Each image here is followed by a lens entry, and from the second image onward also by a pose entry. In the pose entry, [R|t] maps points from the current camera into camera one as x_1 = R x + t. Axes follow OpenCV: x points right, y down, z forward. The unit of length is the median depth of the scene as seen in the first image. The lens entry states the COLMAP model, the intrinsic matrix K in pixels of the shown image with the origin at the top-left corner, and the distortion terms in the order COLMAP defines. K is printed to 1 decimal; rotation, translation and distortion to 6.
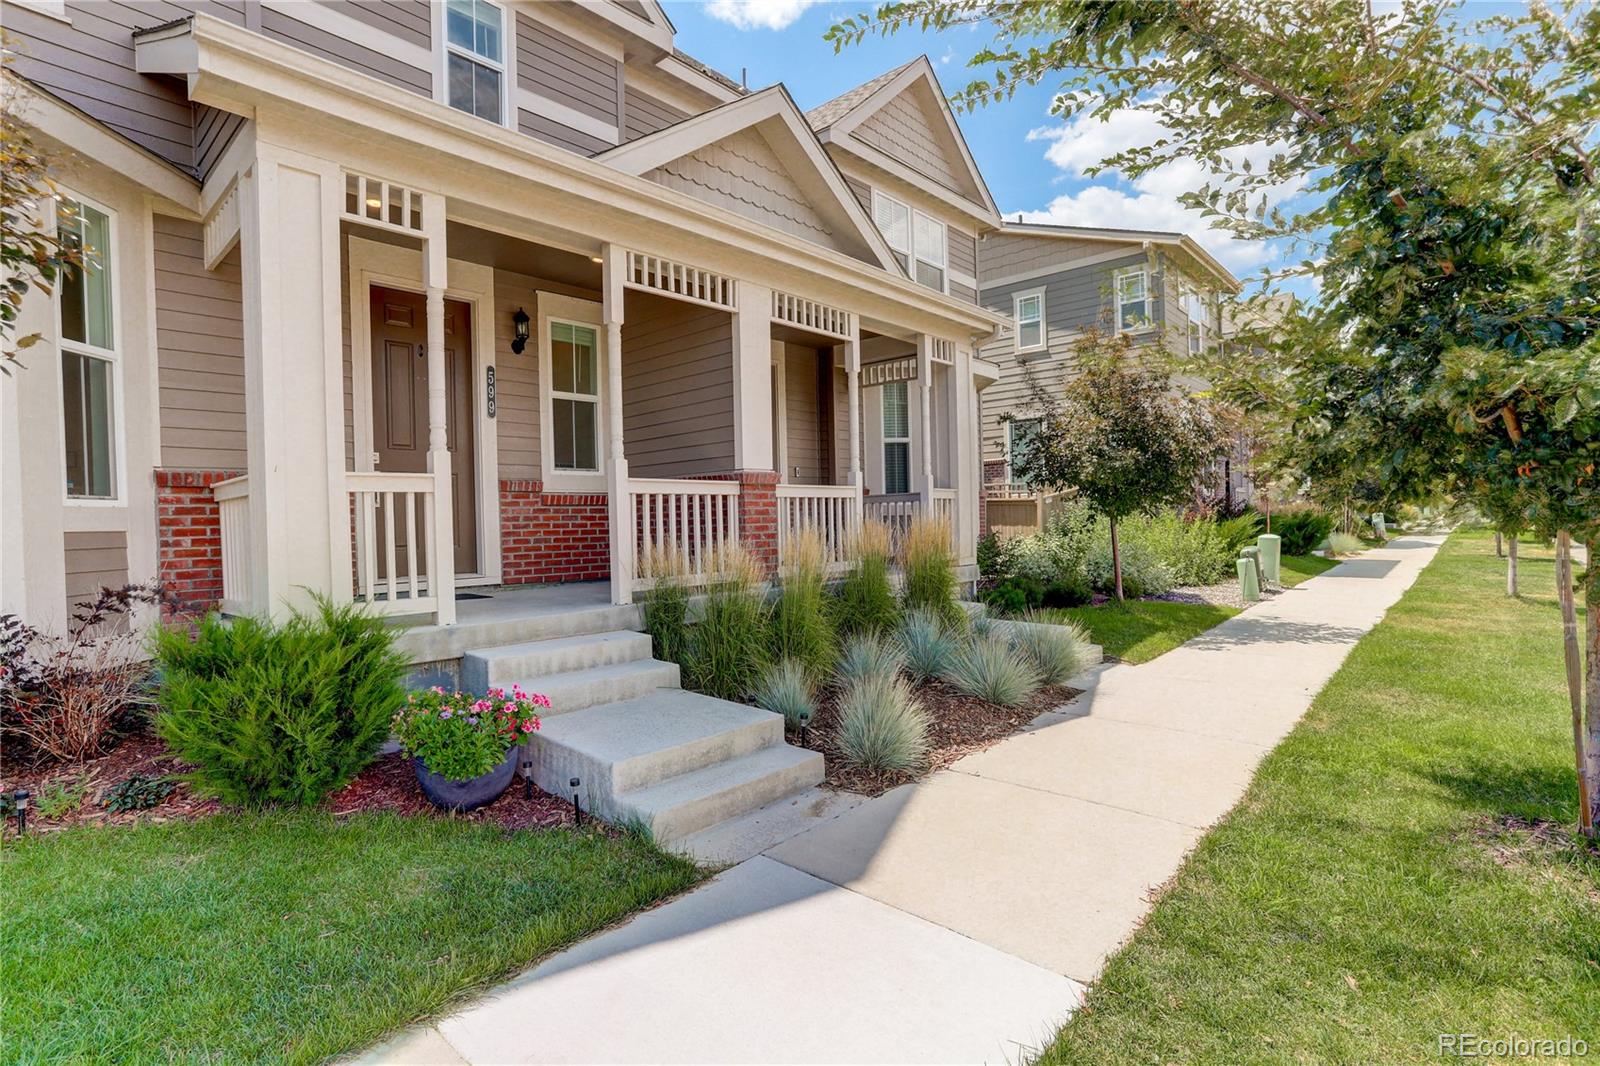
lens RADIAL K [[779.4, 0, 791.6], [0, 779.4, 530.6], [0, 0, 1]] dist [-0.058262, 0.028164]
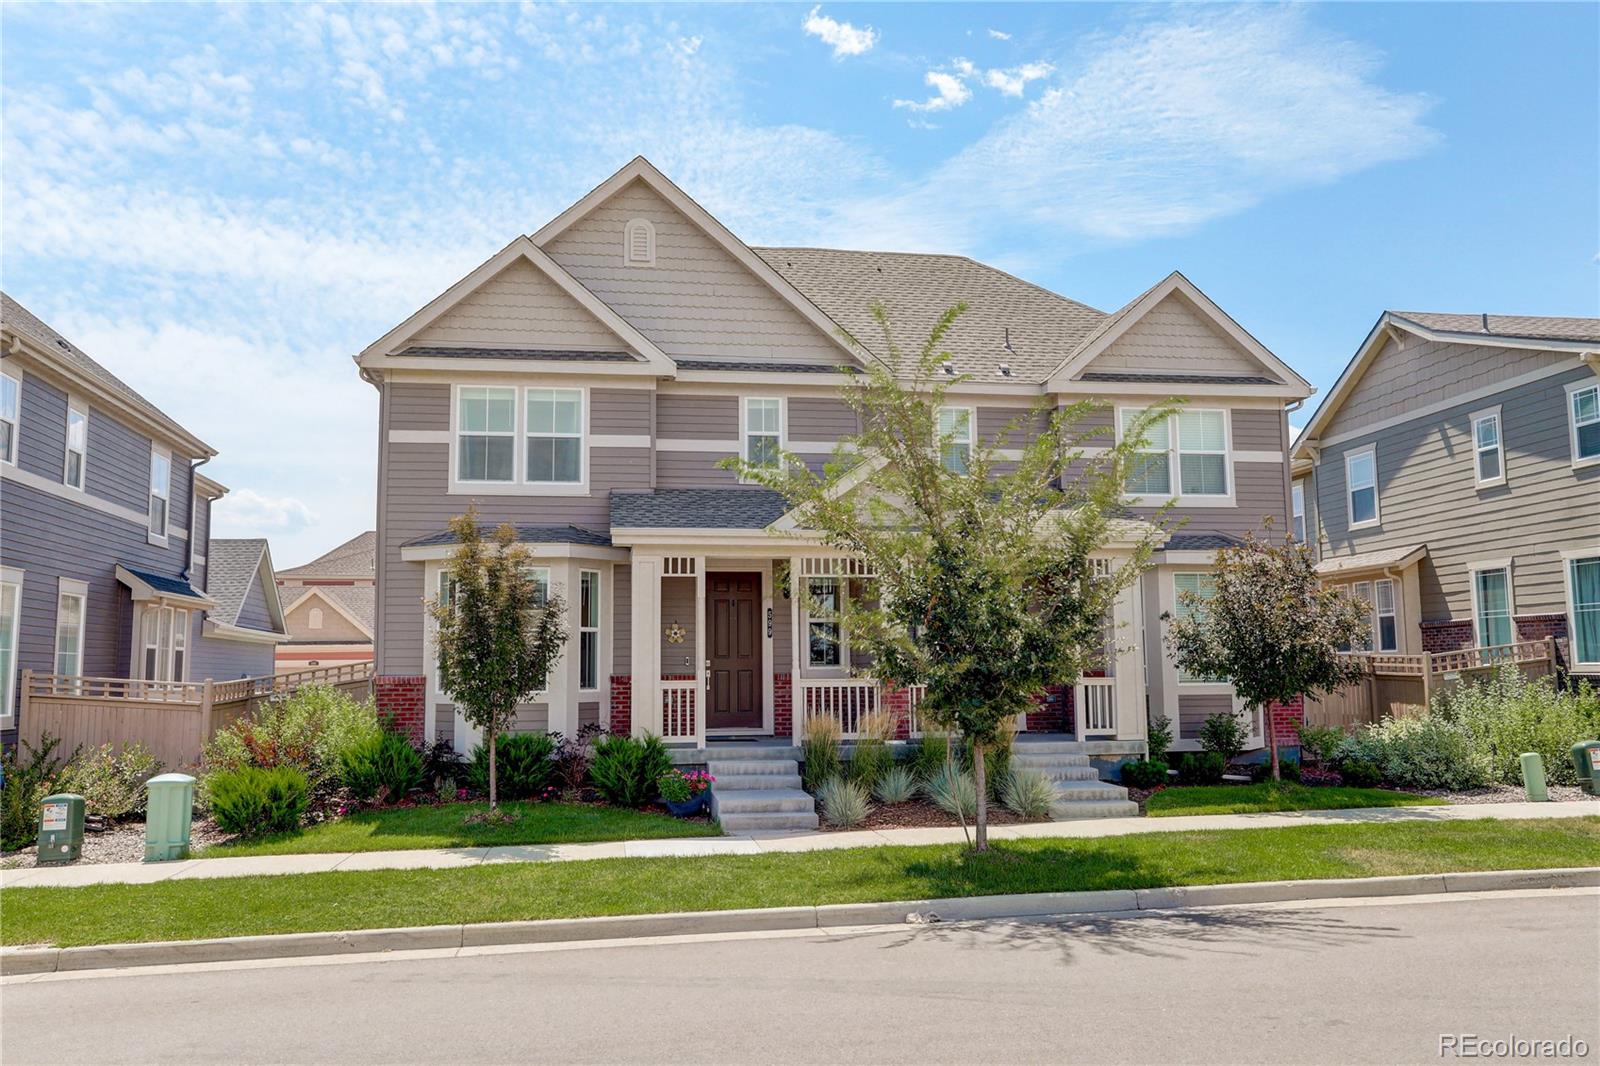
lens RADIAL K [[1295.3, 0, 800.0], [0, 1295.3, 533.0], [0, 0, 1]] dist [-0.014192, -0.004010]
pose [[0.784921, -0.050687, -0.617519, 1.807578], [-0.017542, 0.994431, -0.103922, -0.096834], [0.619347, 0.092403, 0.779660, -1.534658]]
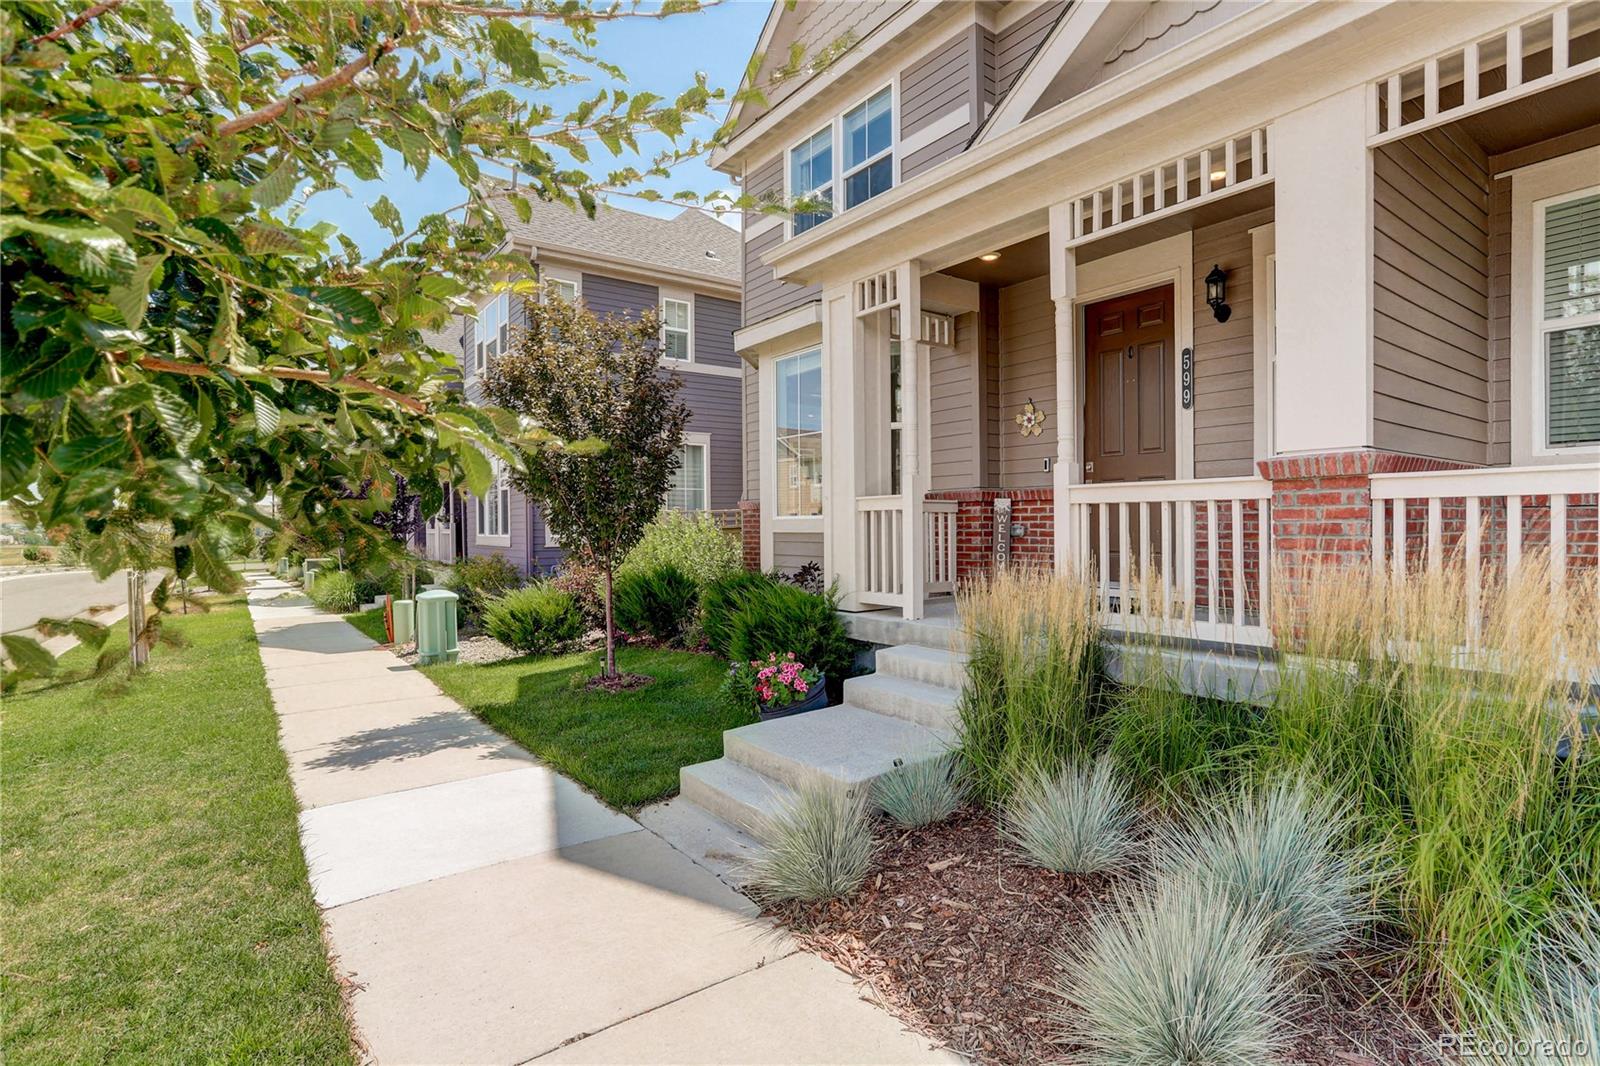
lens RADIAL K [[779.4, 0, 791.6], [0, 779.4, 530.6], [0, 0, 1]] dist [-0.058262, 0.028164]
pose [[-0.199457, 0.034466, -0.979300, 0.661099], [0.003112, 0.999398, 0.034540, -0.050966], [0.979902, 0.003842, -0.199444, 0.906204]]
